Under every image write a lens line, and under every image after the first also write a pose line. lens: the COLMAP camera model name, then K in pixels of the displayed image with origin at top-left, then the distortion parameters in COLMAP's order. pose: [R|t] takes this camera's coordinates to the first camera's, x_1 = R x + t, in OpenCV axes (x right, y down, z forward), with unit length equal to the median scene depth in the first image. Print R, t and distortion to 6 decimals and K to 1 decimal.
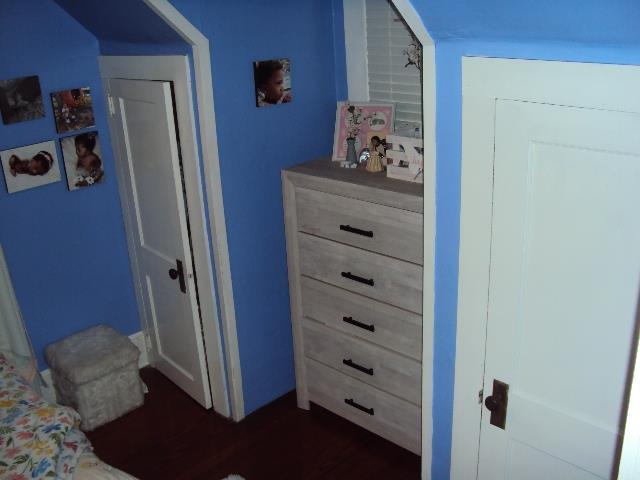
lens RADIAL K [[641.7, 0, 320.0], [0, 641.7, 240.0], [0, 0, 1]] dist [-0.216991, 0.218239]
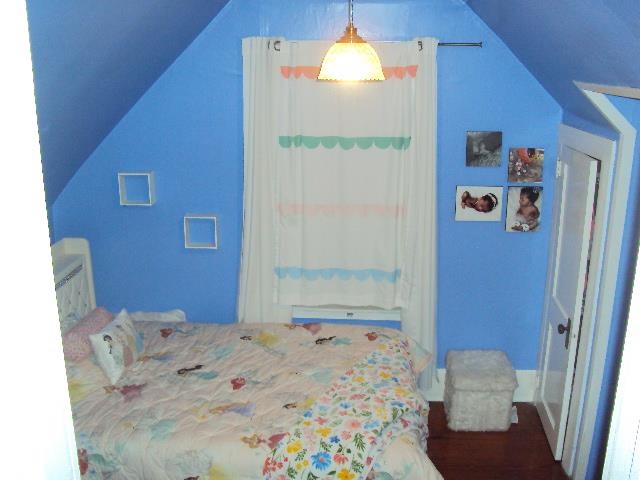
lens RADIAL K [[641.7, 0, 320.0], [0, 641.7, 240.0], [0, 0, 1]] dist [-0.216991, 0.218239]
pose [[0.663617, 0.254644, -0.703398, 0.207886], [-0.290410, 0.954230, 0.071465, -0.048561], [0.689402, 0.156848, 0.707194, -0.074154]]
